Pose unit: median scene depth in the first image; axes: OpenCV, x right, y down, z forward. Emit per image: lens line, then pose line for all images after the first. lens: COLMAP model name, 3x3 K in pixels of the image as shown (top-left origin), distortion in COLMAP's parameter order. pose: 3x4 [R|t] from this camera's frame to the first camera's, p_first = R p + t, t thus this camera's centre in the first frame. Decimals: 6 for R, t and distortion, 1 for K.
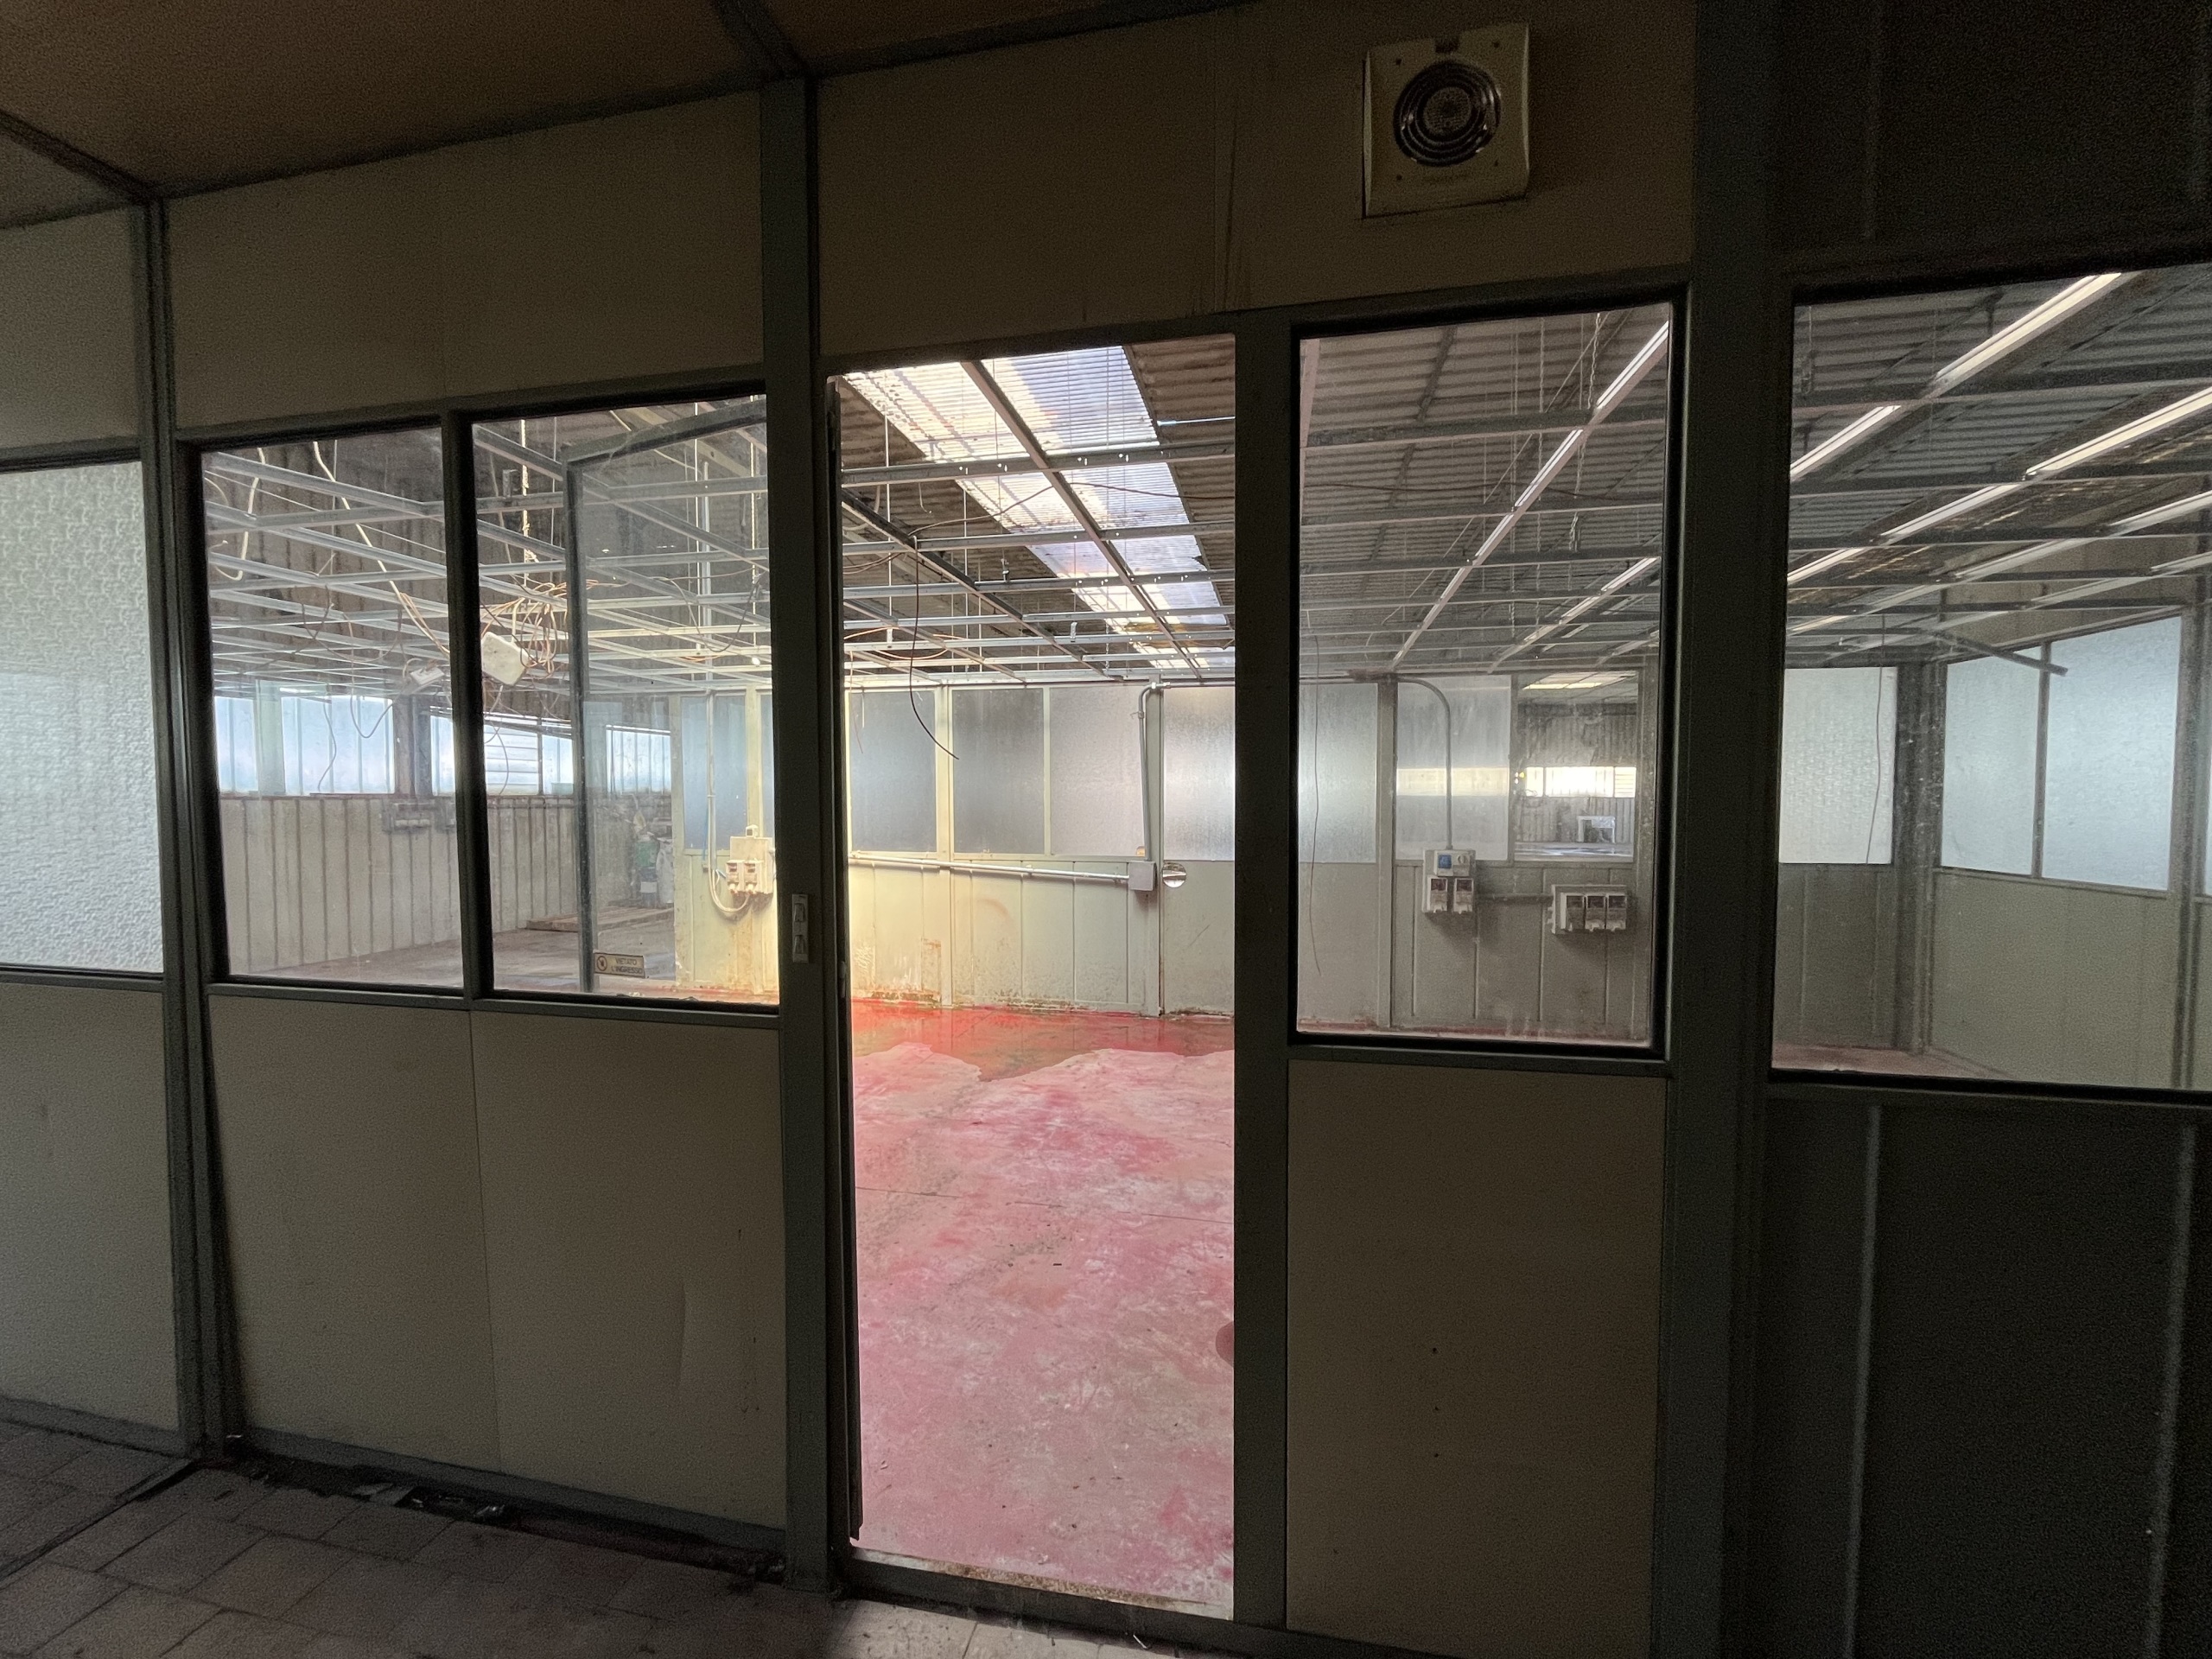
lens RADIAL K [[896.8, 0, 1095.8], [0, 896.8, 830.7], [0, 0, 1]] dist [-0.002199, -0.000653]
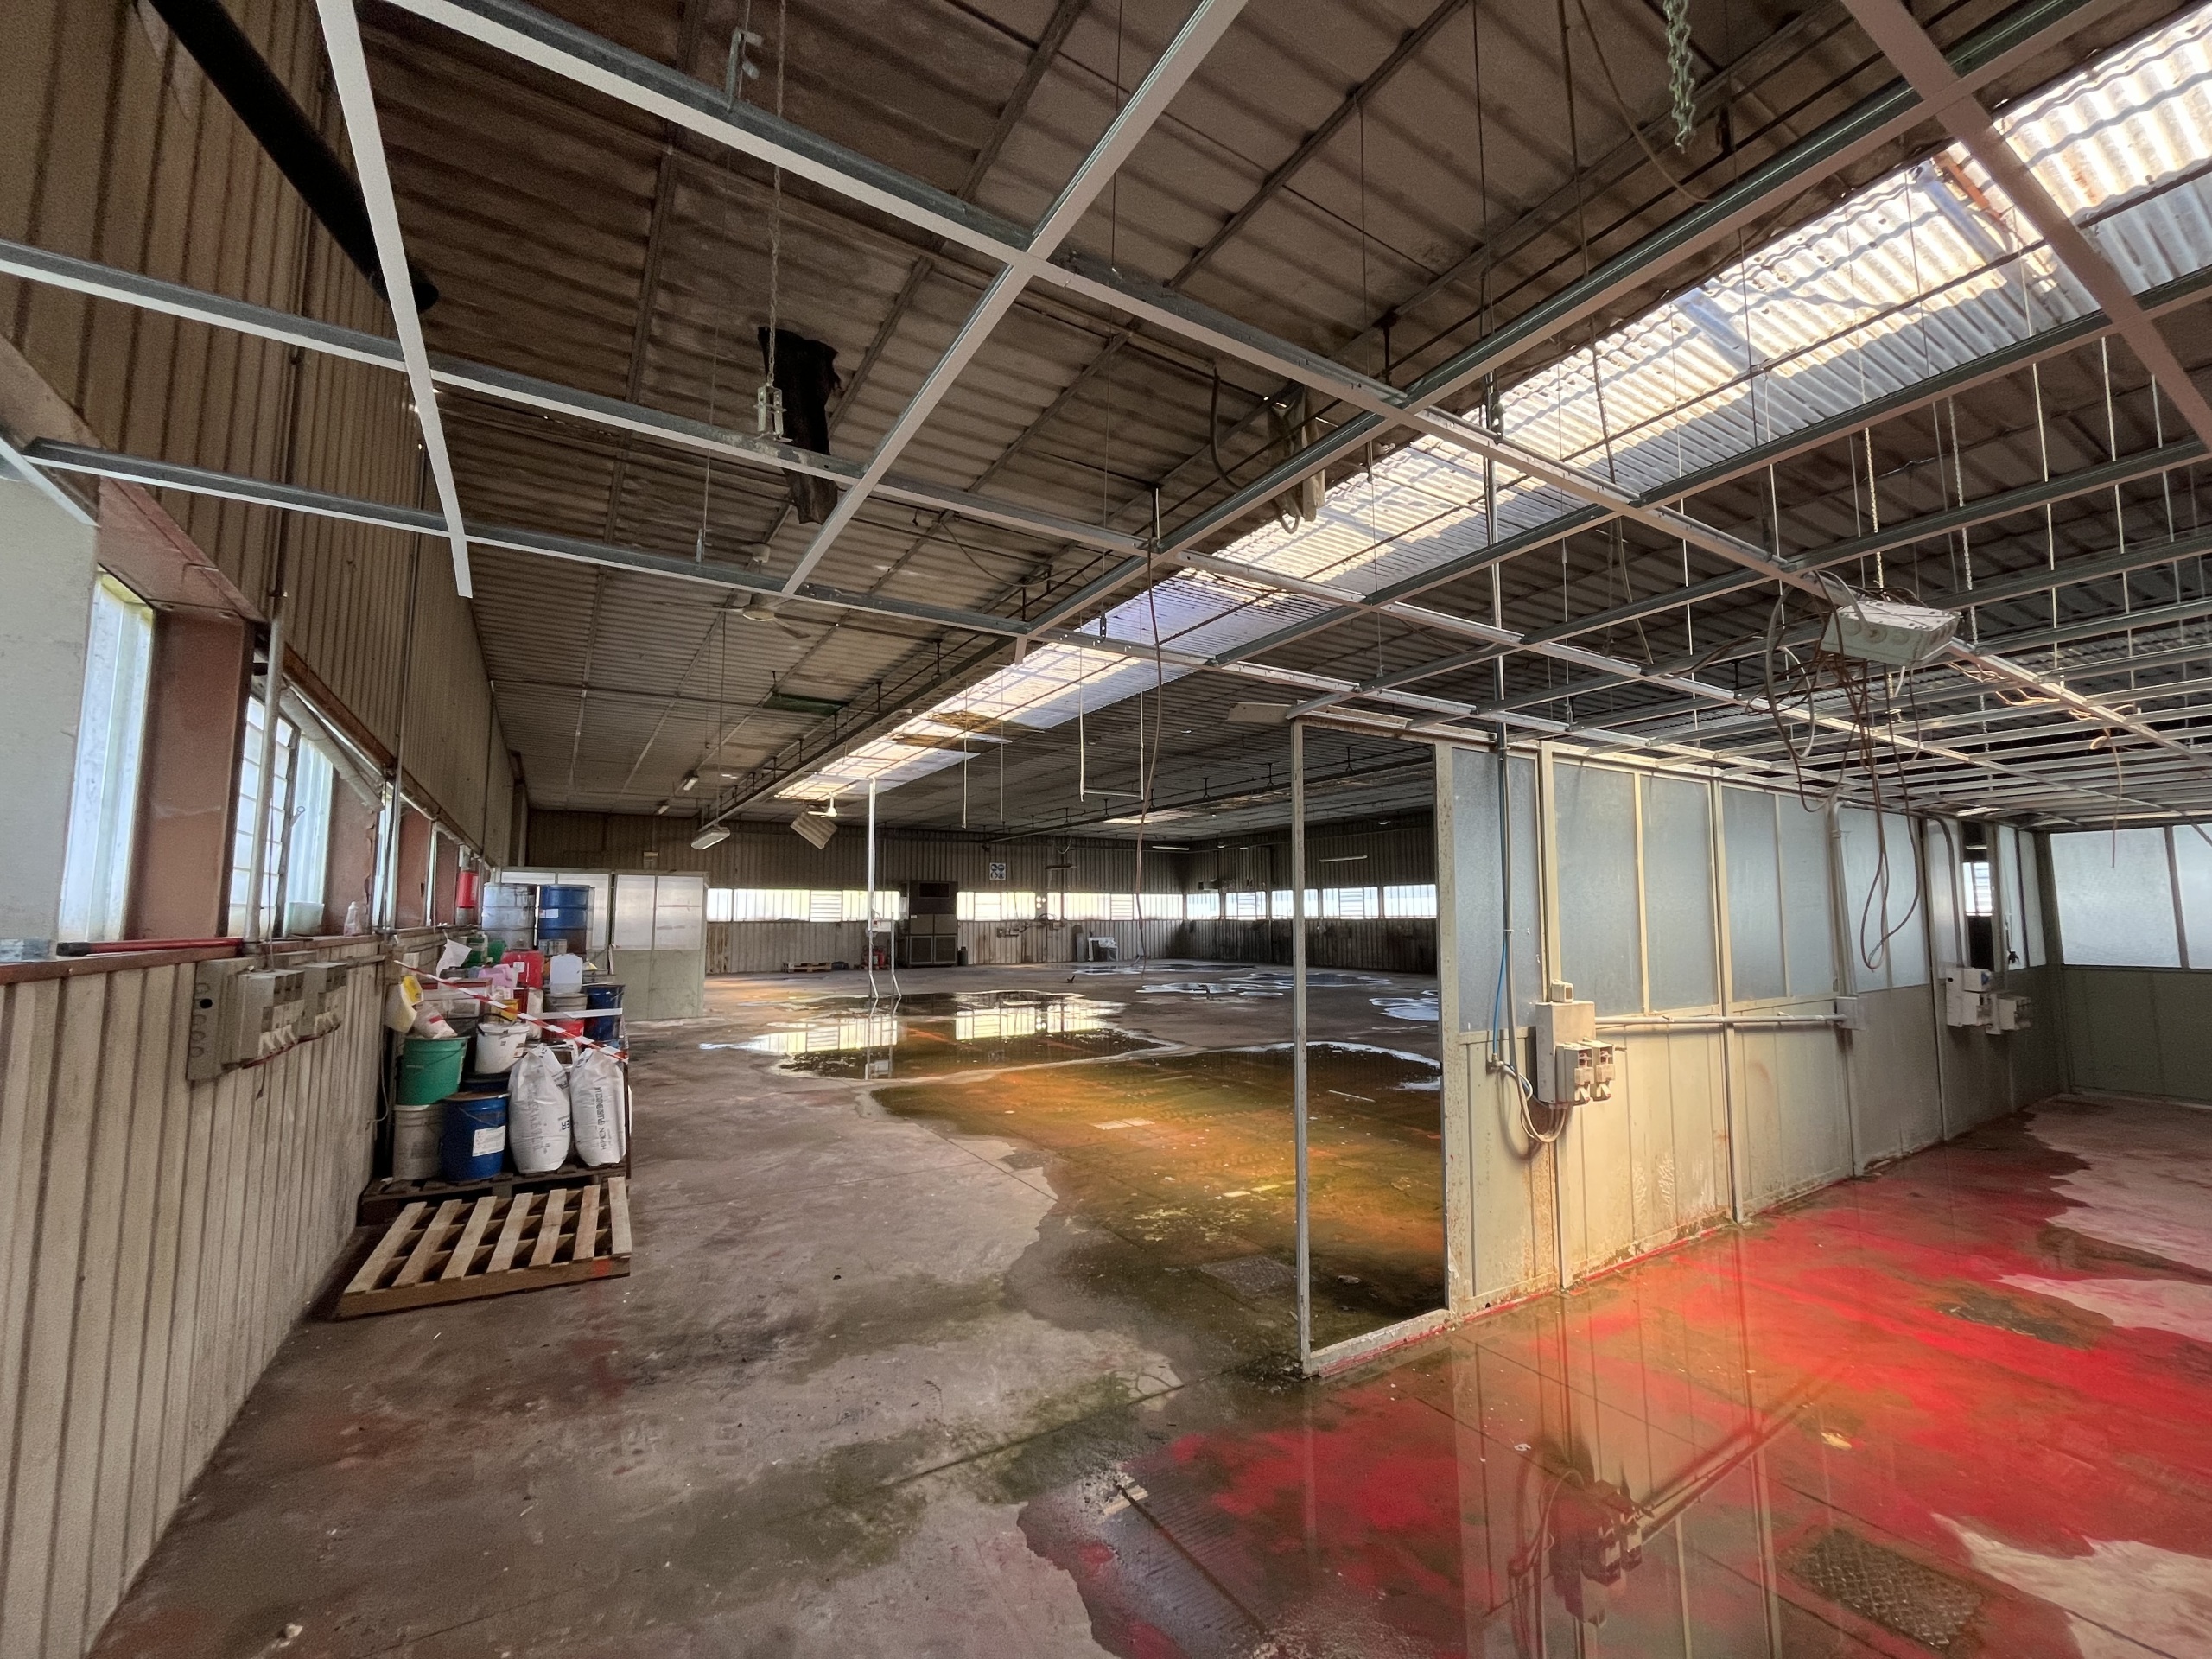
lens RADIAL K [[896.8, 0, 1106.1], [0, 896.8, 832.7], [0, 0, 1]] dist [-0.002199, -0.000653]
pose [[0.717154, 0.061745, 0.694174, -0.481893], [0.032133, 0.992079, -0.121439, -0.018825], [-0.696174, 0.109396, 0.709489, 0.379894]]
